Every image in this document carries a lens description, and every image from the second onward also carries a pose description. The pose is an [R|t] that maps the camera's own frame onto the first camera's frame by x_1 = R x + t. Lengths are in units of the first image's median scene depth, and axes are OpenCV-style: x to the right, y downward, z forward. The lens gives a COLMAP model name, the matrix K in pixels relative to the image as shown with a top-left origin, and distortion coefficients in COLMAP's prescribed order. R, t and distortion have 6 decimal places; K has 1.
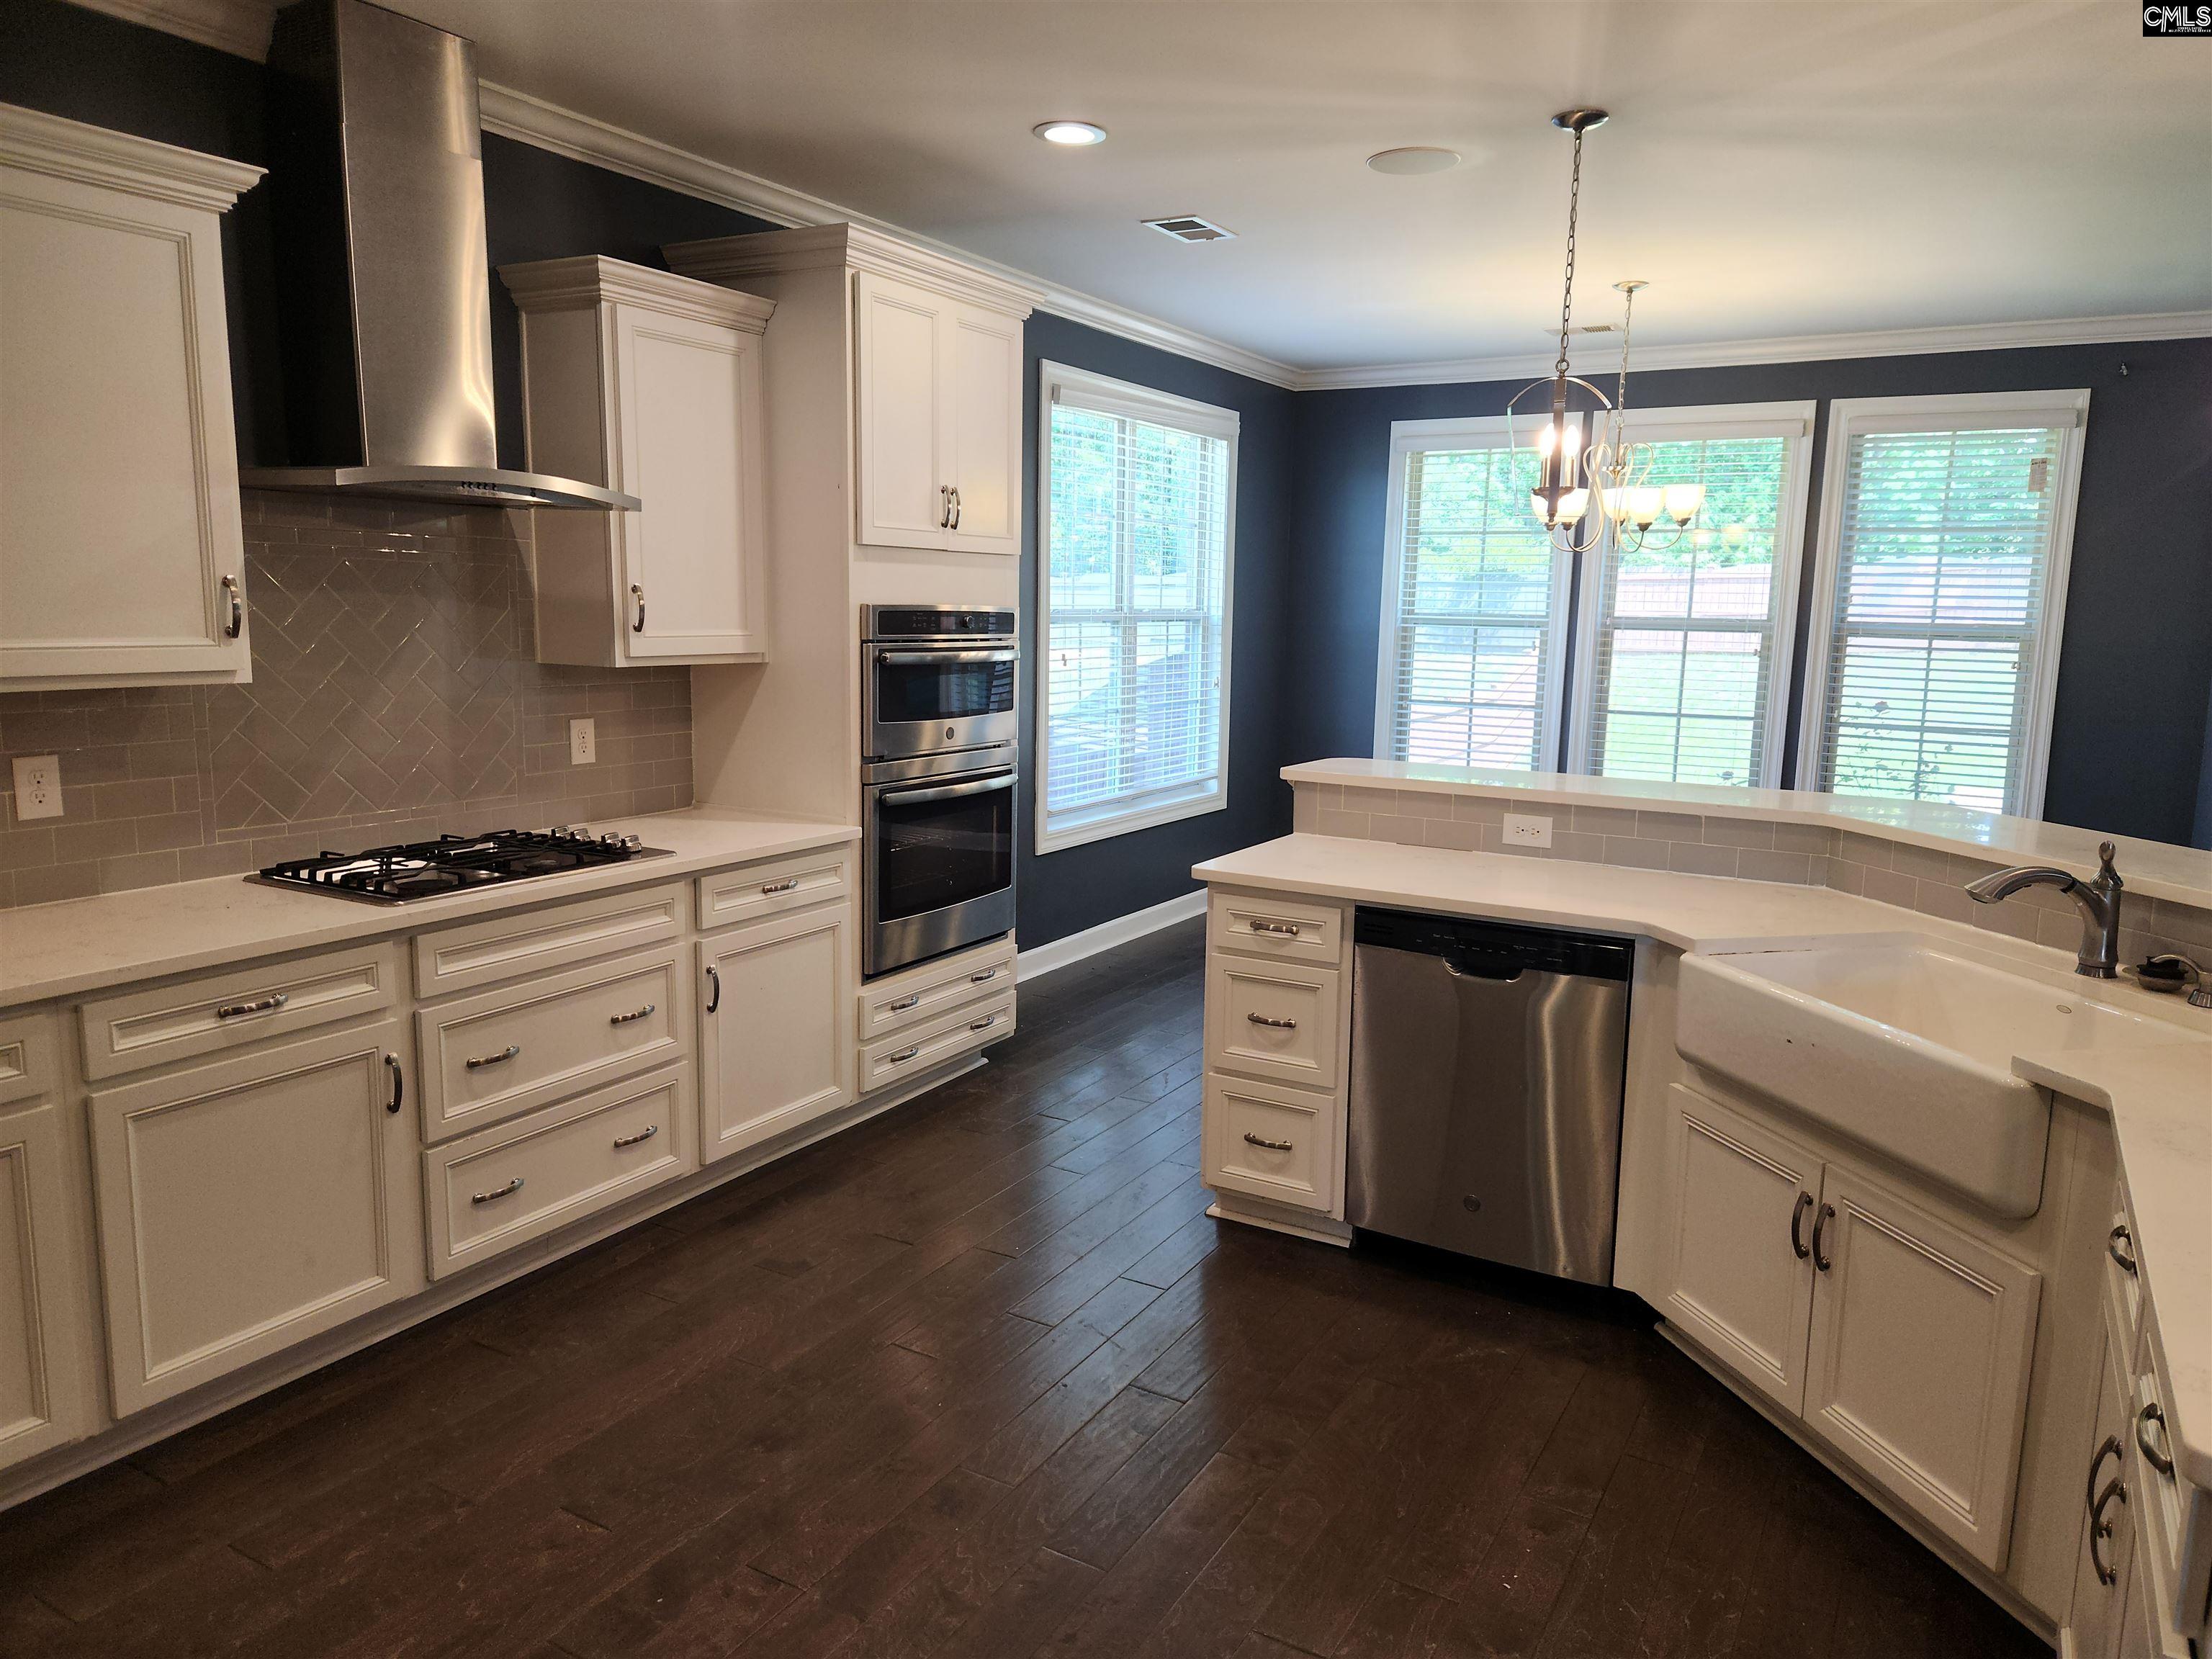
lens RADIAL K [[1478.2, 0, 1106.0], [0, 1478.2, 829.5], [0, 0, 1]] dist [0.028259, -0.035917]
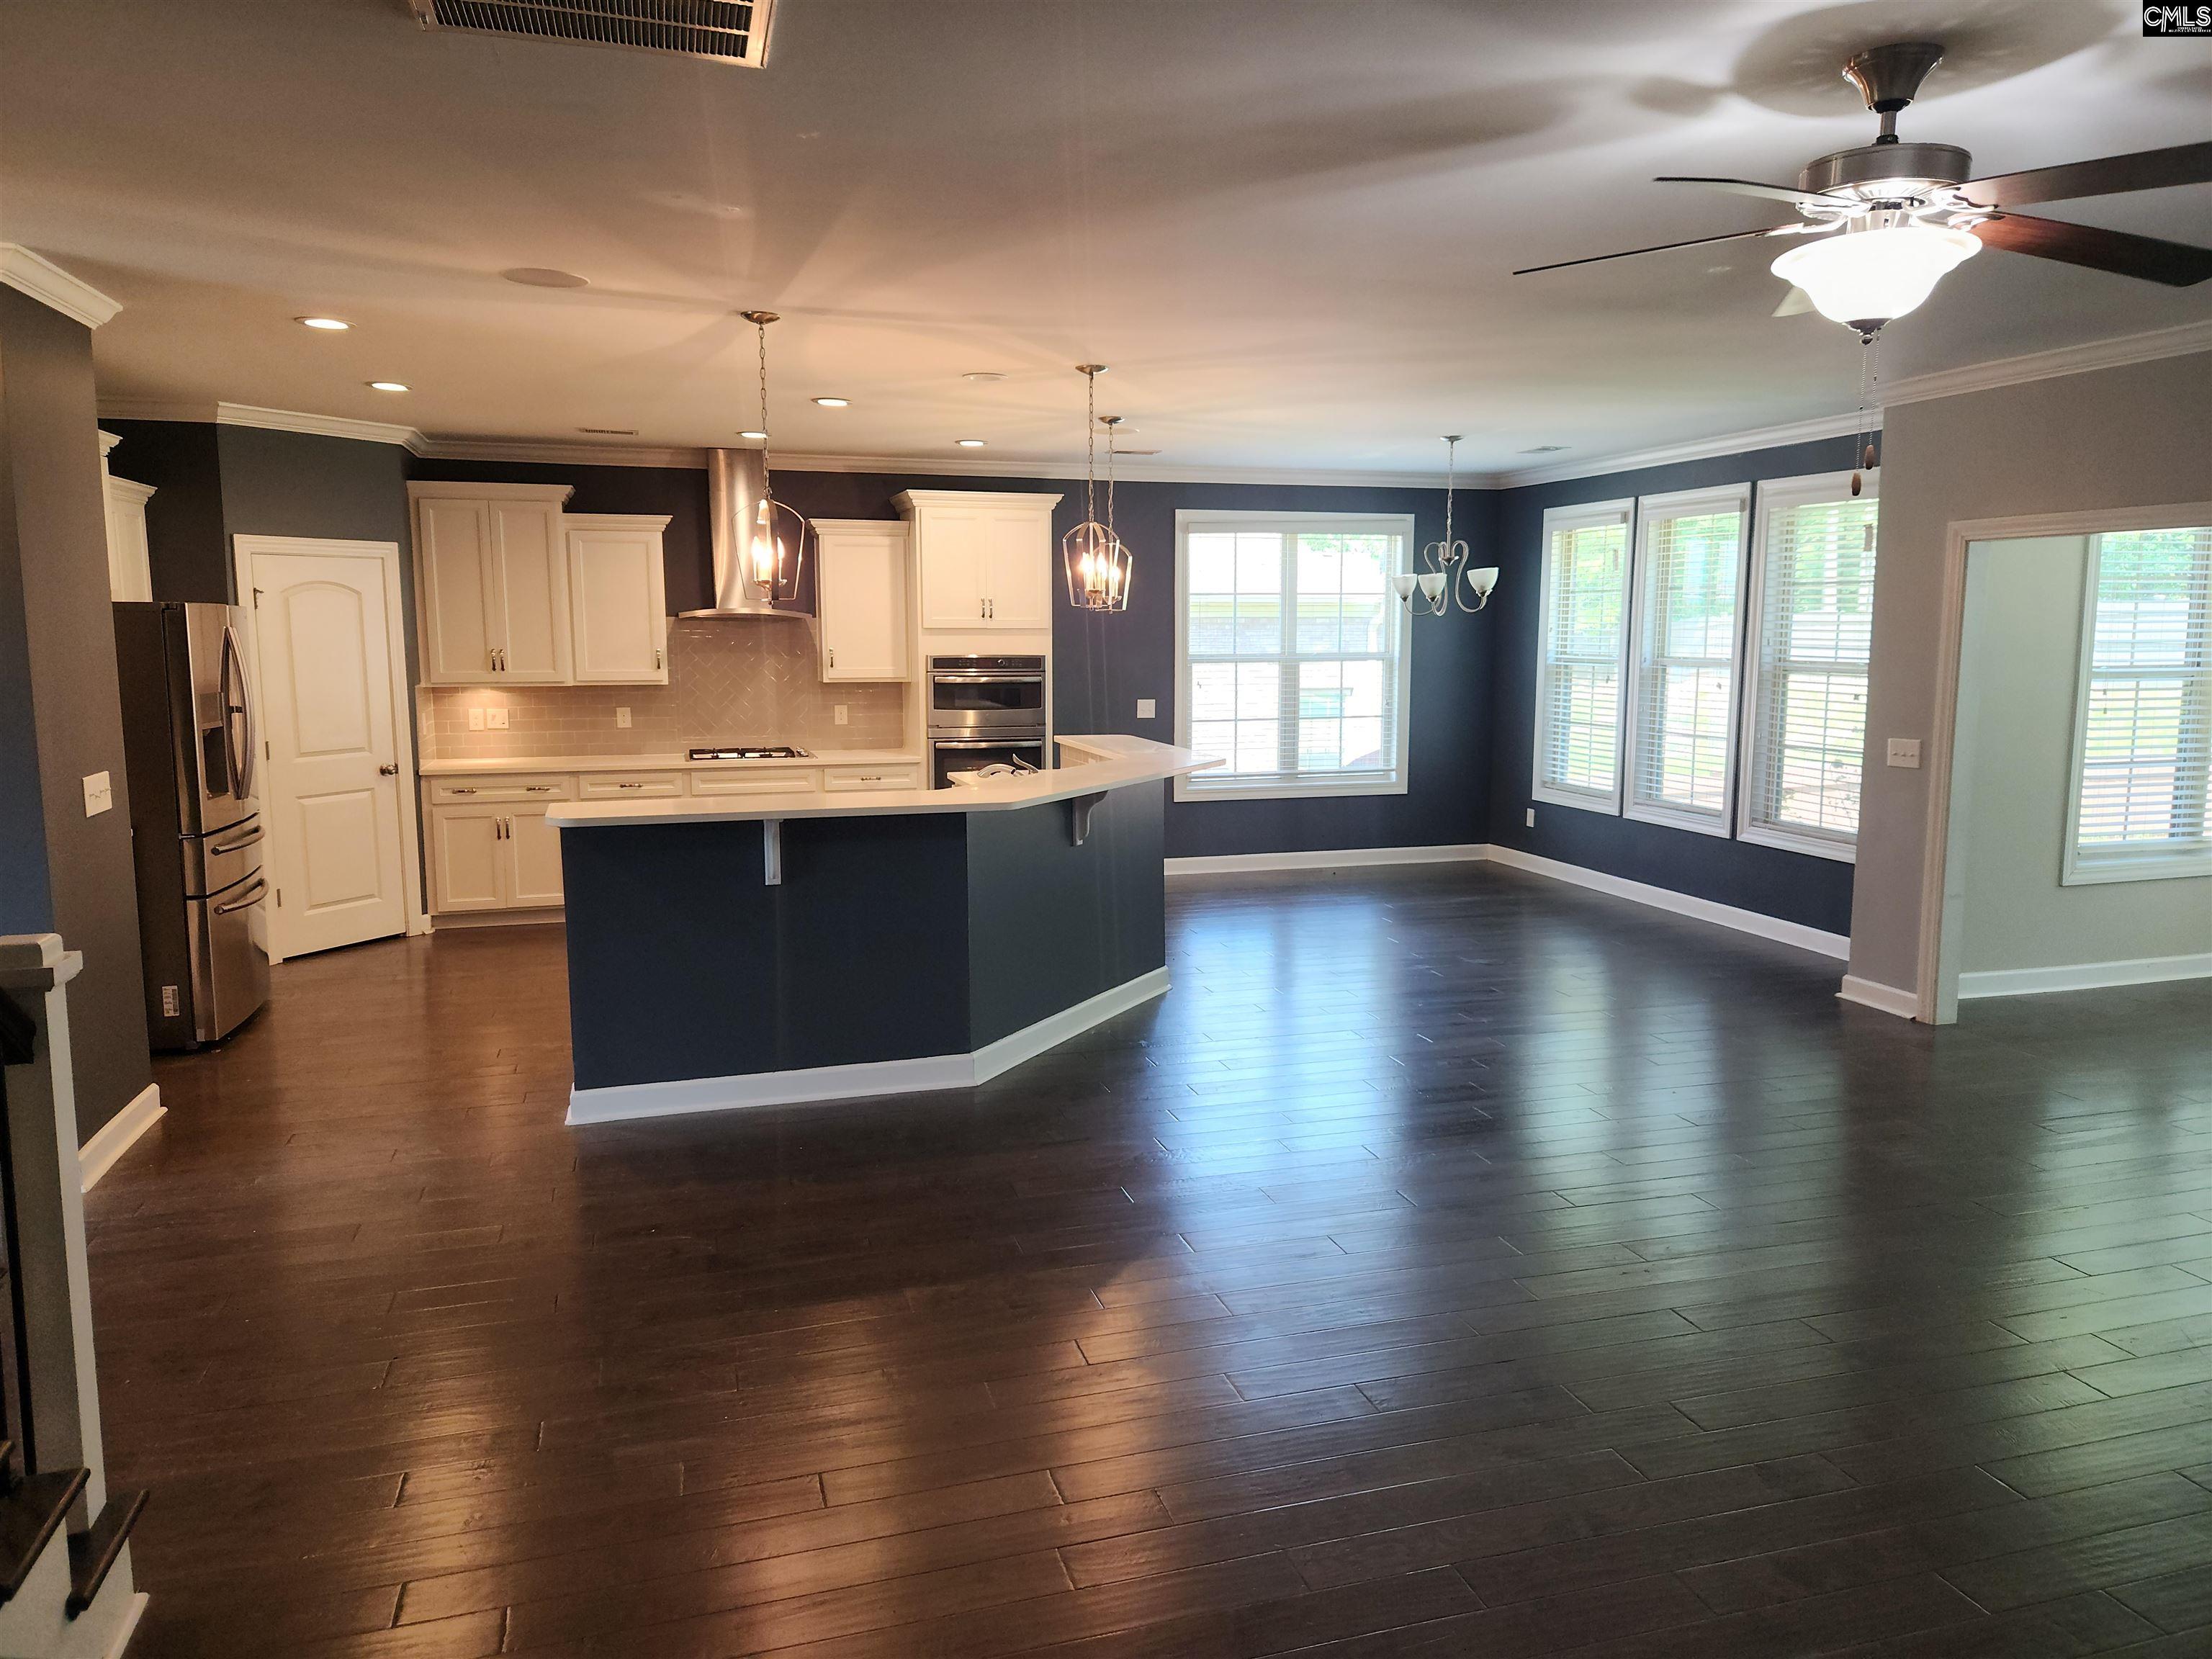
lens RADIAL K [[1478.2, 0, 1106.0], [0, 1478.2, 829.5], [0, 0, 1]] dist [0.028259, -0.035917]
pose [[0.724022, 0.076363, -0.685537, 1.502770], [-0.092179, 0.995650, 0.013552, 0.048909], [0.683590, 0.053380, 0.727912, -0.386809]]
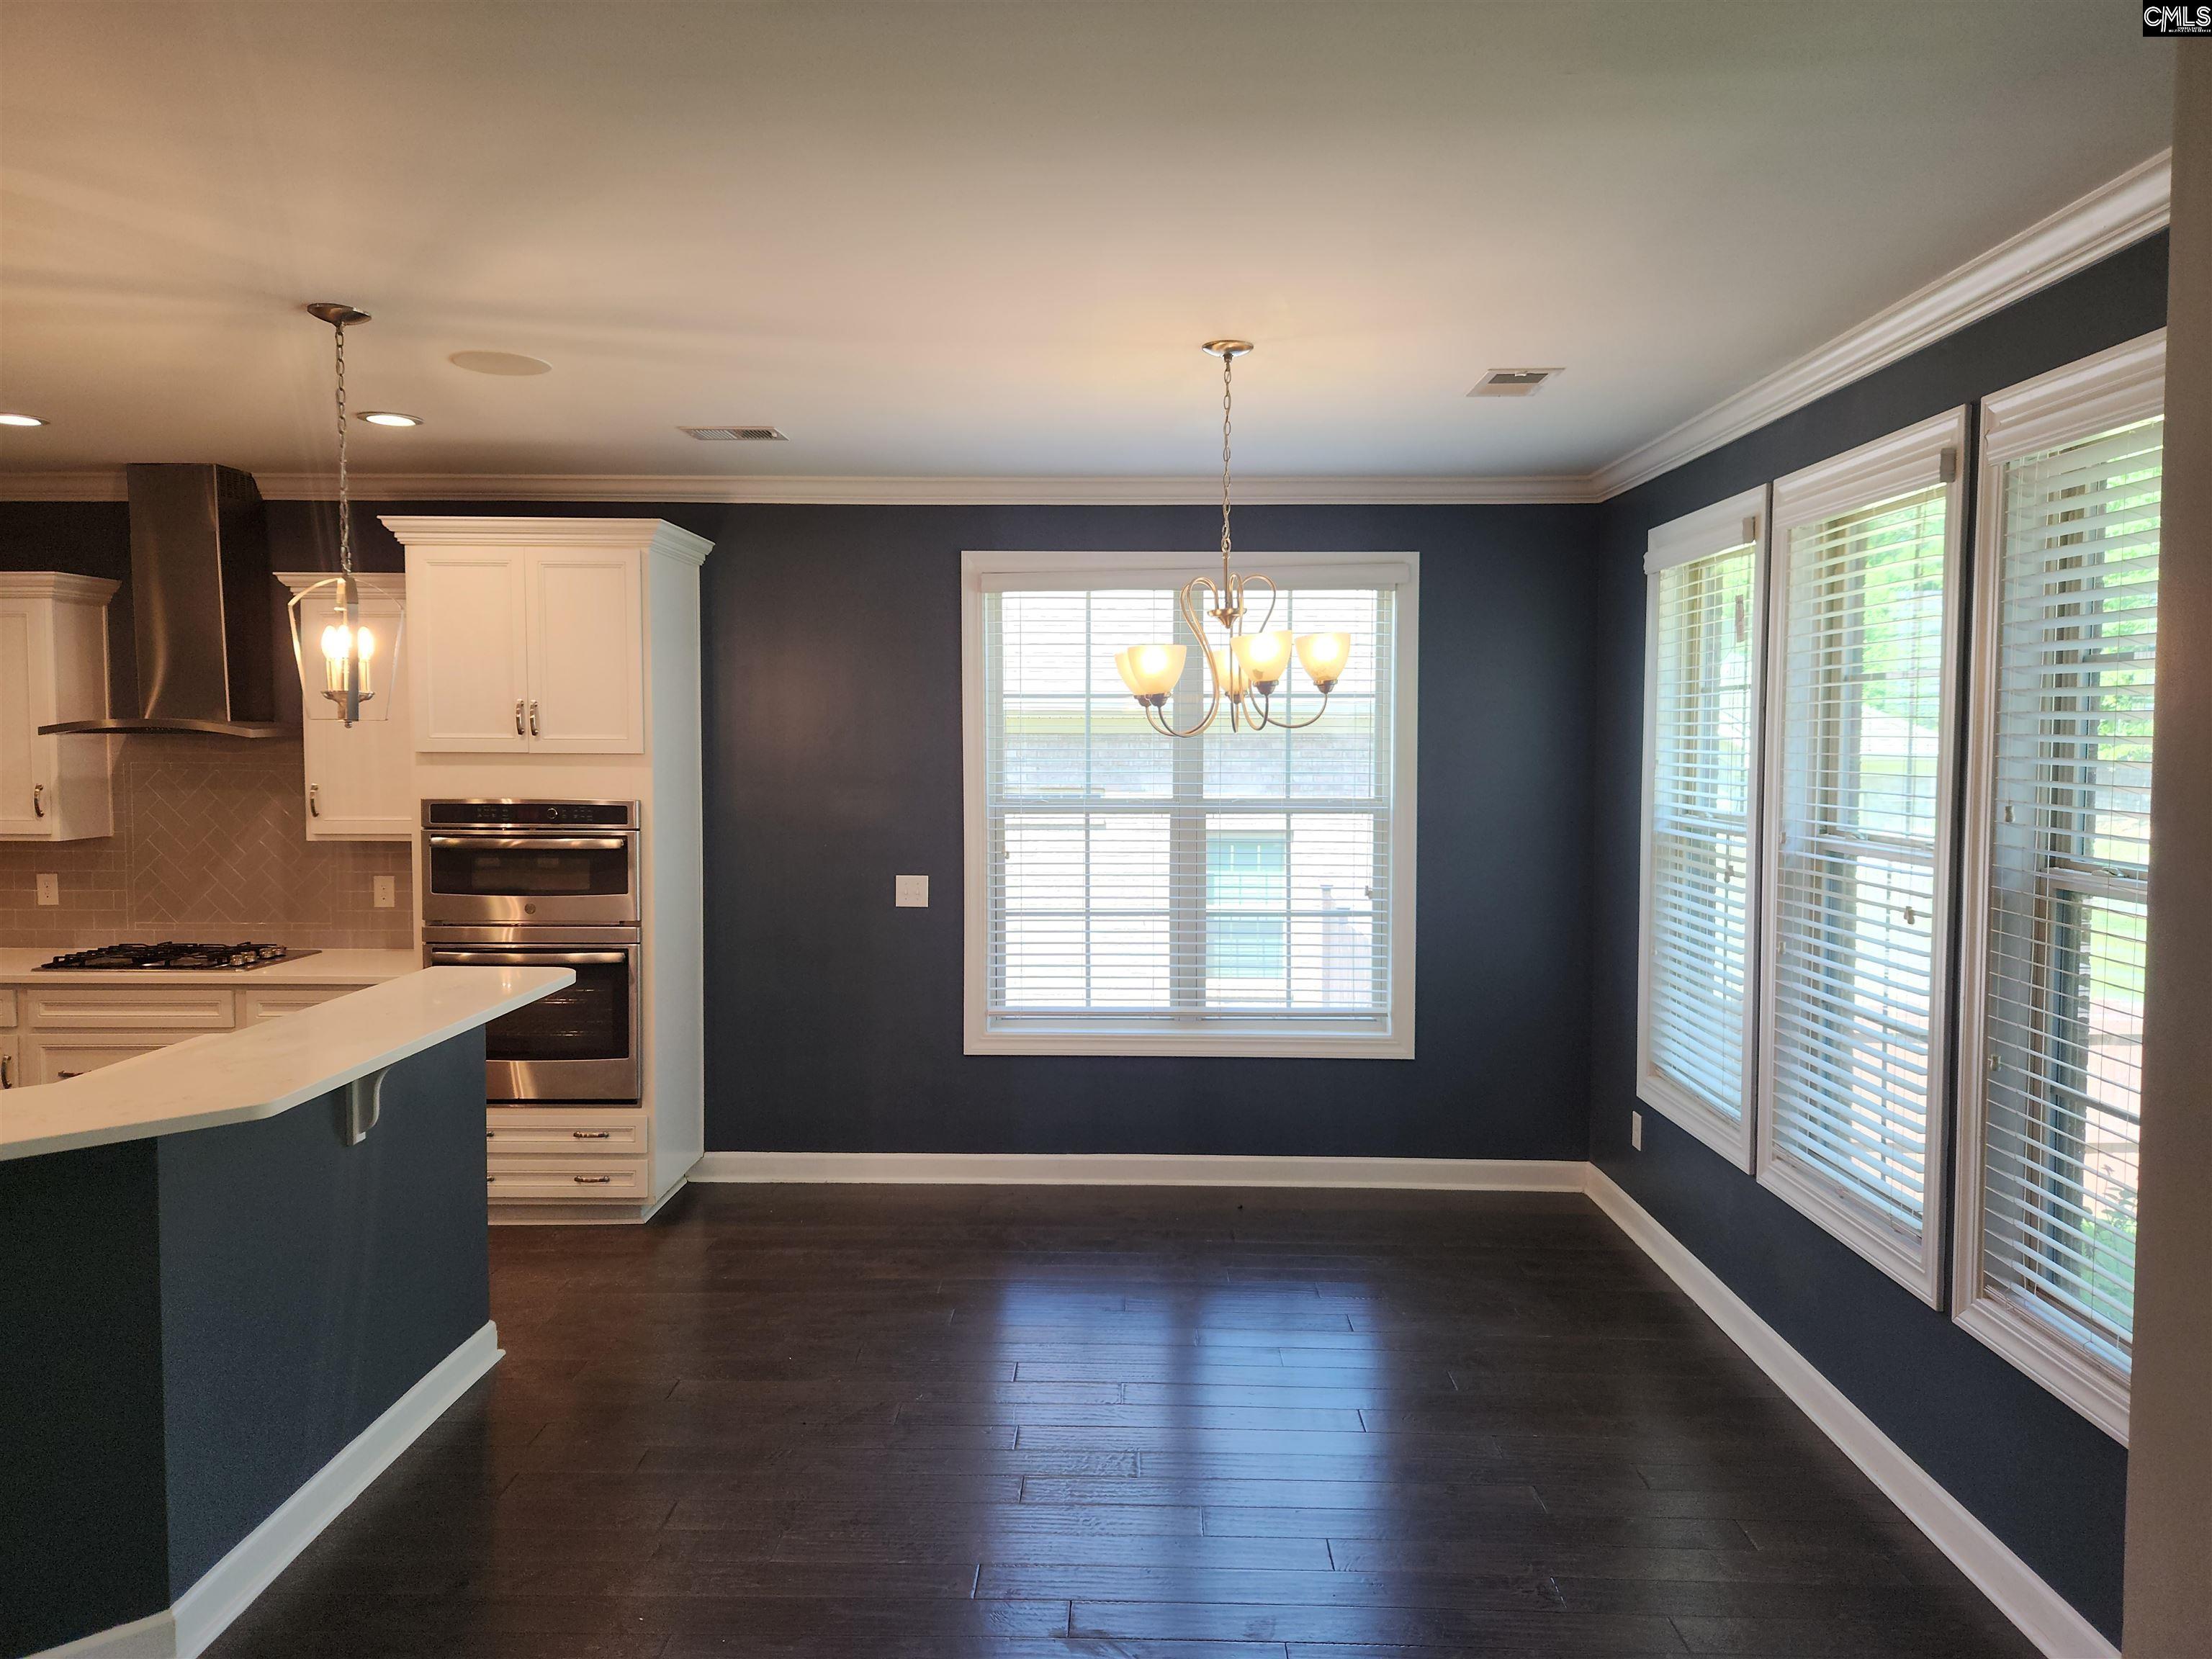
lens RADIAL K [[1522.5, 0, 1145.5], [0, 1522.5, 774.3], [0, 0, 1]] dist [0.122520, -0.099766]
pose [[0.485558, 0.002377, -0.874201, 1.254177], [-0.128981, 0.989247, -0.068951, -0.154259], [0.864637, 0.146235, 0.480643, 0.857371]]
